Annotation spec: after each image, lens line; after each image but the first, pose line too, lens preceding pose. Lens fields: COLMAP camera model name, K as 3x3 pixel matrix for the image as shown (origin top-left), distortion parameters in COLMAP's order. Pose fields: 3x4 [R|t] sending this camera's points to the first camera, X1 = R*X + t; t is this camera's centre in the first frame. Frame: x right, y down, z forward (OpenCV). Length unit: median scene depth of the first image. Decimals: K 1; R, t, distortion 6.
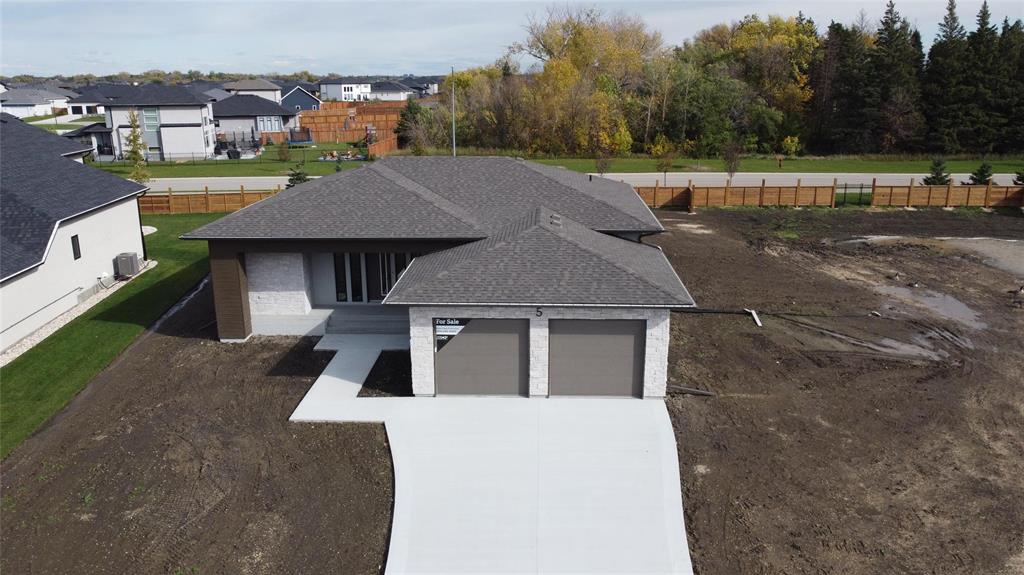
lens RADIAL K [[776.6, 0, 512.0], [0, 776.6, 287.5], [0, 0, 1]] dist [0.000994, -0.008288]
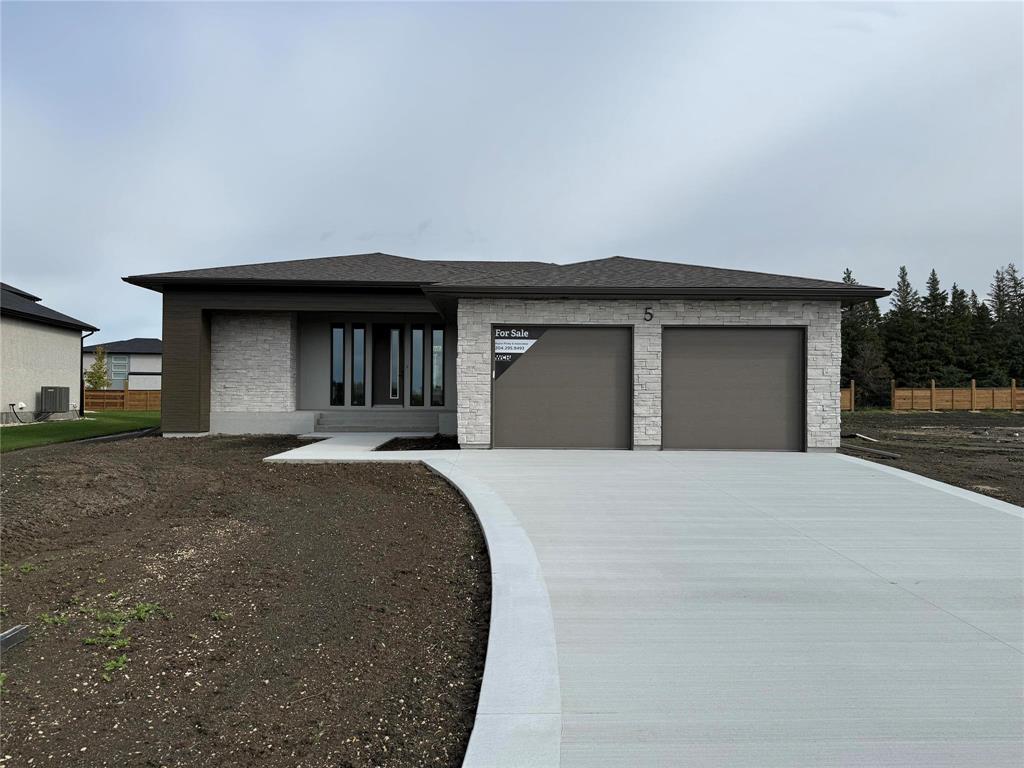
lens RADIAL K [[714.9, 0, 509.5], [0, 714.9, 410.1], [0, 0, 1]] dist [0.114325, -0.160393]
pose [[0.998225, 0.010867, 0.058550, -0.103720], [0.004222, 0.967818, -0.251616, 0.228666], [-0.059400, 0.251417, 0.966055, 0.351282]]
